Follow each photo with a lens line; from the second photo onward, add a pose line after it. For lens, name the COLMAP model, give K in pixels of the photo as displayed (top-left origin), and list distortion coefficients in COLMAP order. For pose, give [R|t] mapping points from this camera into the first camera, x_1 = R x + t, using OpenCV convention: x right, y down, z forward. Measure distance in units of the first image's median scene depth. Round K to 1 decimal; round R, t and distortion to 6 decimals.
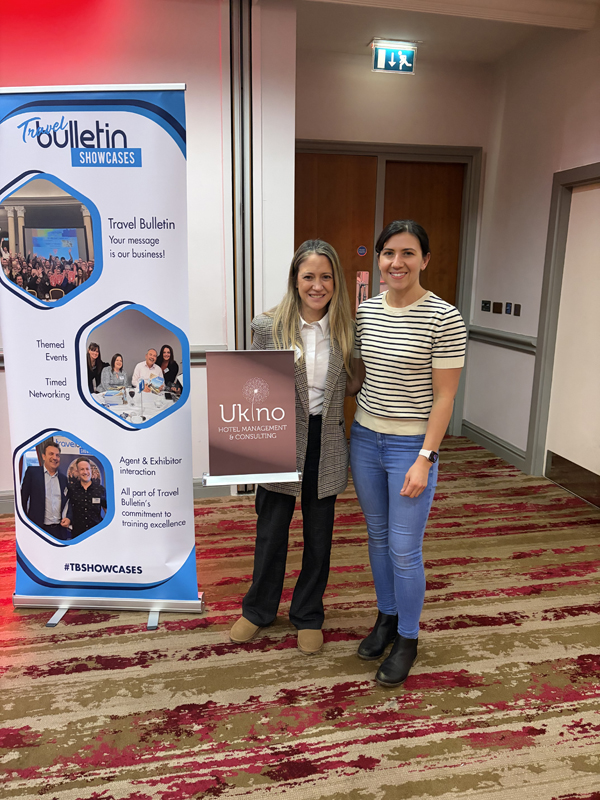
lens RADIAL K [[603.6, 0, 302.7], [0, 603.6, 404.1], [0, 0, 1]] dist [0.052266, -0.059816]
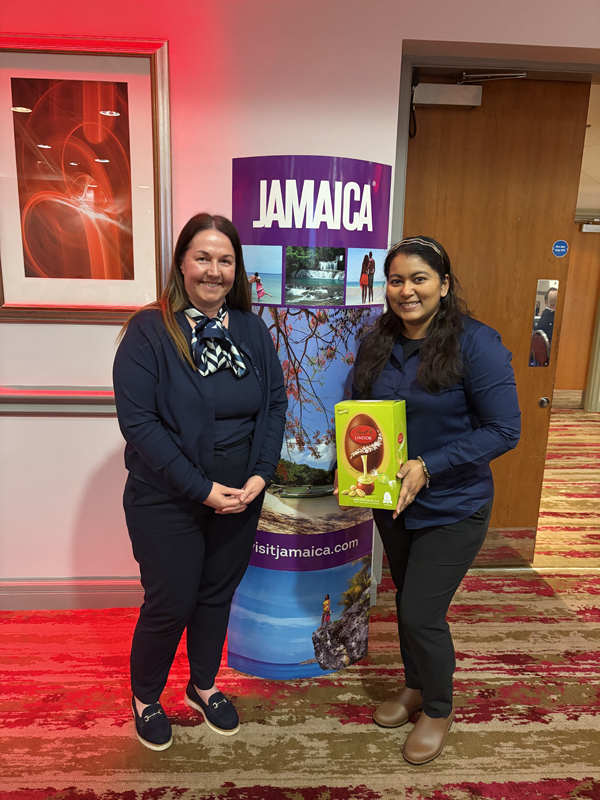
lens RADIAL K [[603.6, 0, 301.1], [0, 603.6, 403.8], [0, 0, 1]] dist [0.052266, -0.059816]
pose [[-0.986657, -0.068930, 0.147504, 0.230415], [0.002634, 0.899084, 0.437767, -0.384122], [-0.162794, 0.432314, -0.886906, 1.630927]]
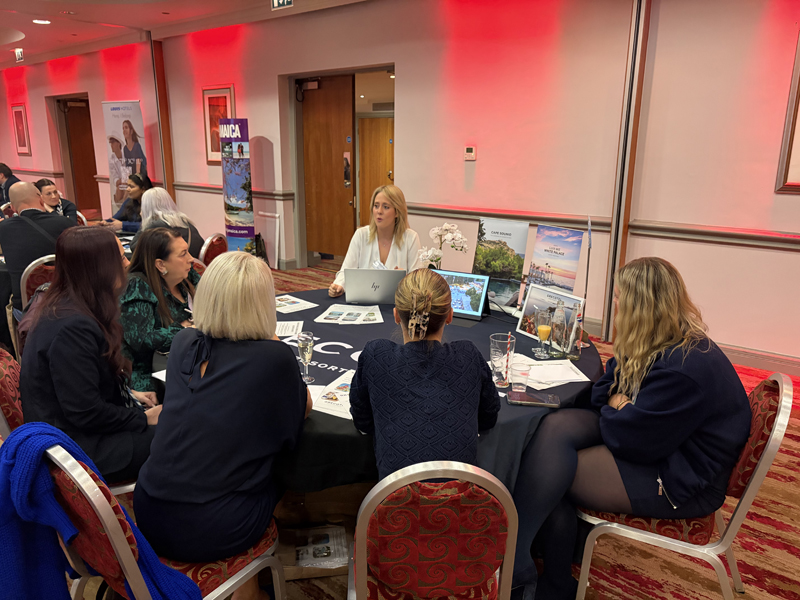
lens RADIAL K [[603.6, 0, 389.2], [0, 603.6, 302.1], [0, 0, 1]] dist [0.052266, -0.059816]
pose [[-0.609022, -0.212459, 0.764168, -2.767735], [0.168141, 0.906975, 0.386168, -0.534709], [-0.775126, 0.363673, -0.516644, 2.063413]]
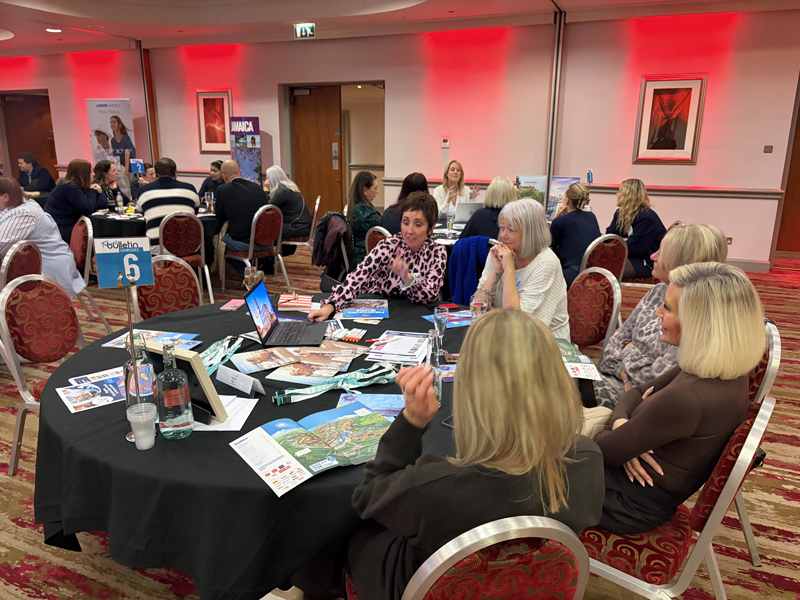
lens RADIAL K [[597.1, 0, 395.2], [0, 597.1, 301.2], [0, 0, 1]] dist [0.019777, -0.013237]
pose [[-0.817878, -0.165564, 0.551057, -2.891122], [0.113532, 0.892445, 0.436638, -0.850323], [-0.564080, 0.419679, -0.711114, 3.514946]]
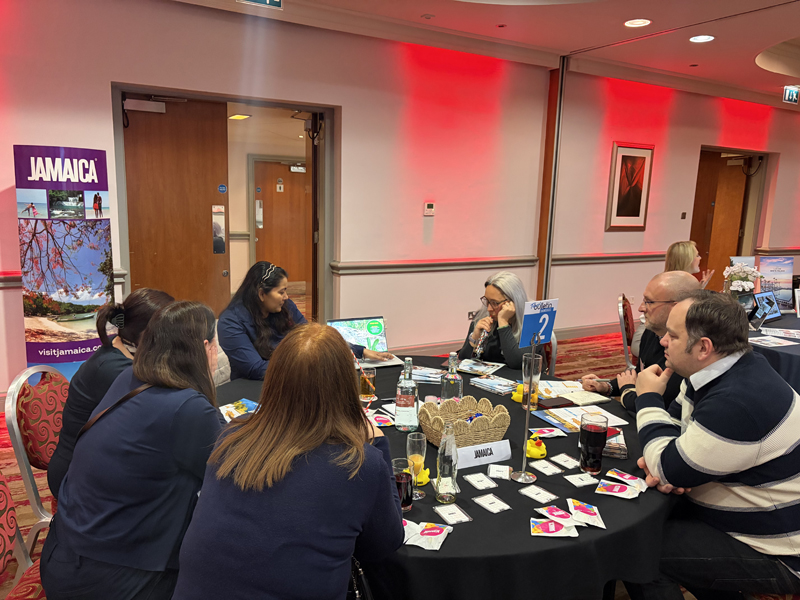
lens RADIAL K [[603.6, 0, 399.5], [0, 603.6, 300.7], [0, 0, 1]] dist [0.052266, -0.059816]
pose [[-0.950284, 0.016103, -0.310969, -0.001299], [-0.107183, 0.920719, 0.375217, -0.666073], [0.292357, 0.389893, -0.873219, 2.663842]]
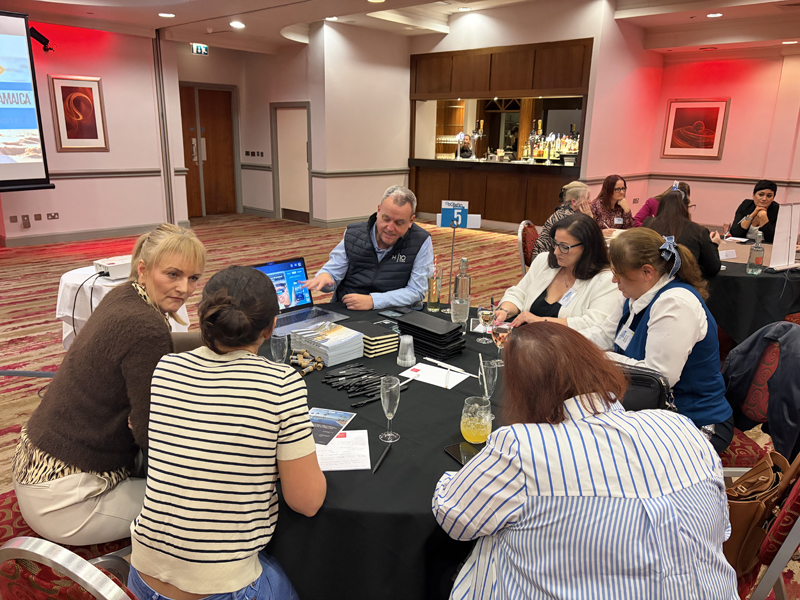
lens RADIAL K [[603.6, 0, 397.2], [0, 603.6, 297.1], [0, 0, 1]] dist [0.052266, -0.059816]
pose [[0.815561, -0.145751, 0.560015, -1.366615], [0.119378, 0.989320, 0.083630, 0.571334], [-0.566224, -0.001352, 0.824250, -2.770835]]
